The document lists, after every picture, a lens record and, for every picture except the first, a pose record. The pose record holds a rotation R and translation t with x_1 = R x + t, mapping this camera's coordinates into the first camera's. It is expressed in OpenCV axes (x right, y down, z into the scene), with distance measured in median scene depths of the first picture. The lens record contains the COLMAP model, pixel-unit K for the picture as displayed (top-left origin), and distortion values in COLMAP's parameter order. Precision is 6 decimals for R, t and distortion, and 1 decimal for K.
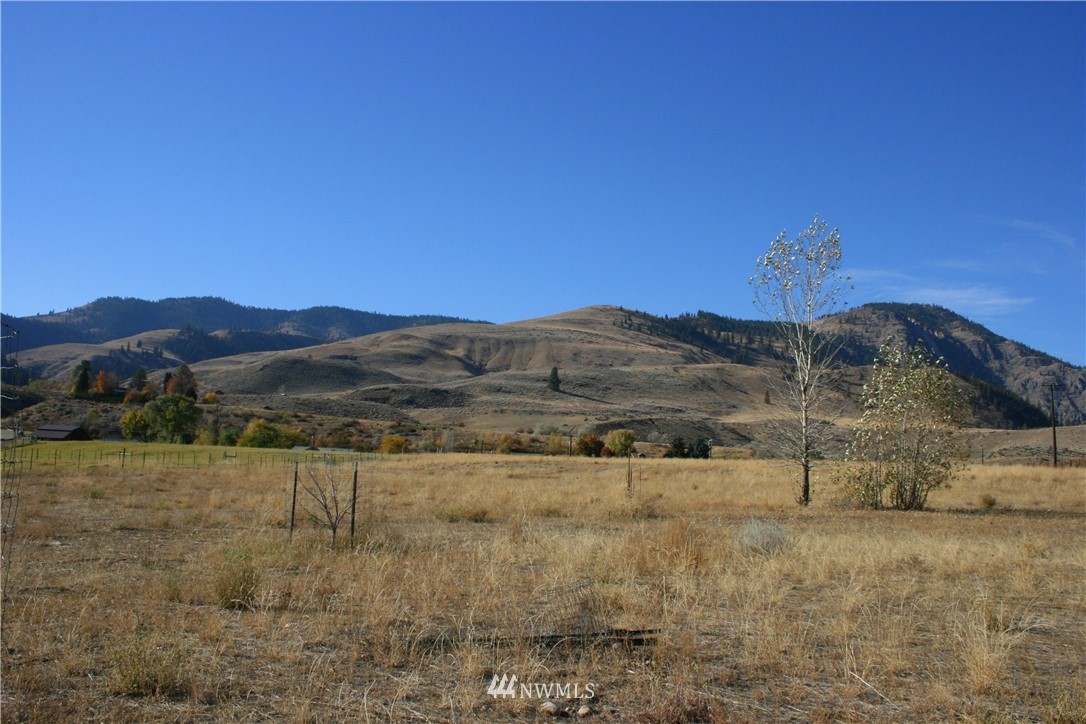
lens RADIAL K [[904.8, 0, 539.2], [0, 904.8, 360.0], [0, 0, 1]] dist [0.001486, 0.008231]
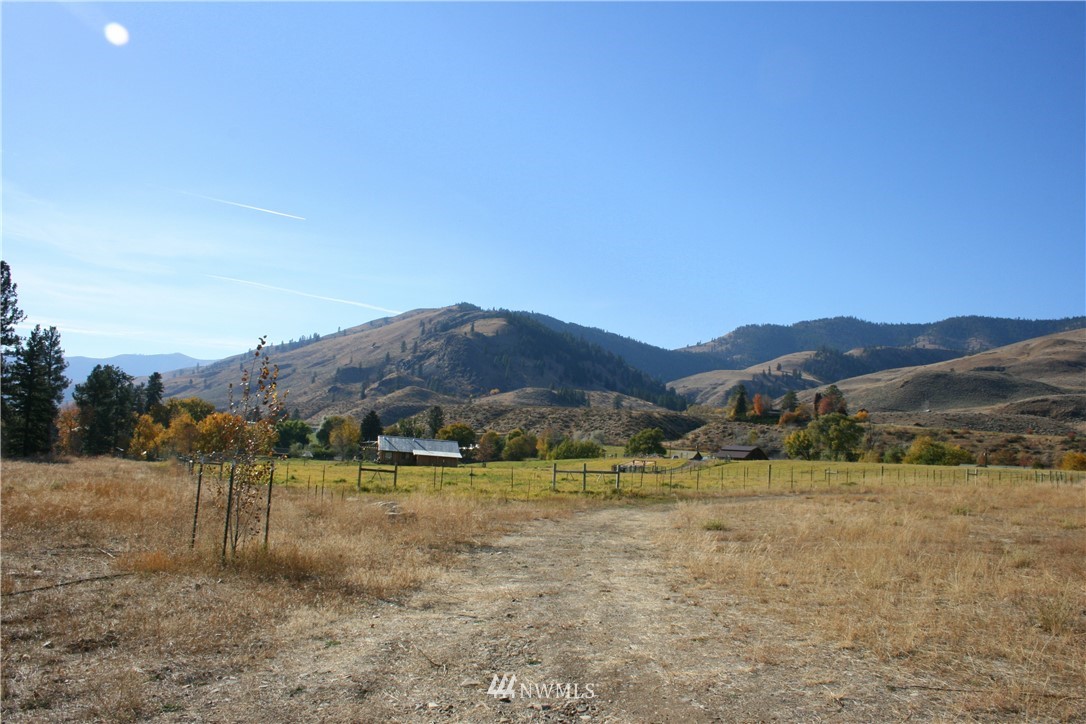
lens RADIAL K [[904.8, 0, 539.2], [0, 904.8, 360.0], [0, 0, 1]] dist [0.001486, 0.008231]
pose [[0.870893, -0.063844, -0.487308, -0.172941], [0.052948, 0.997944, -0.036119, -0.003077], [0.488612, 0.005654, 0.872483, -0.049046]]
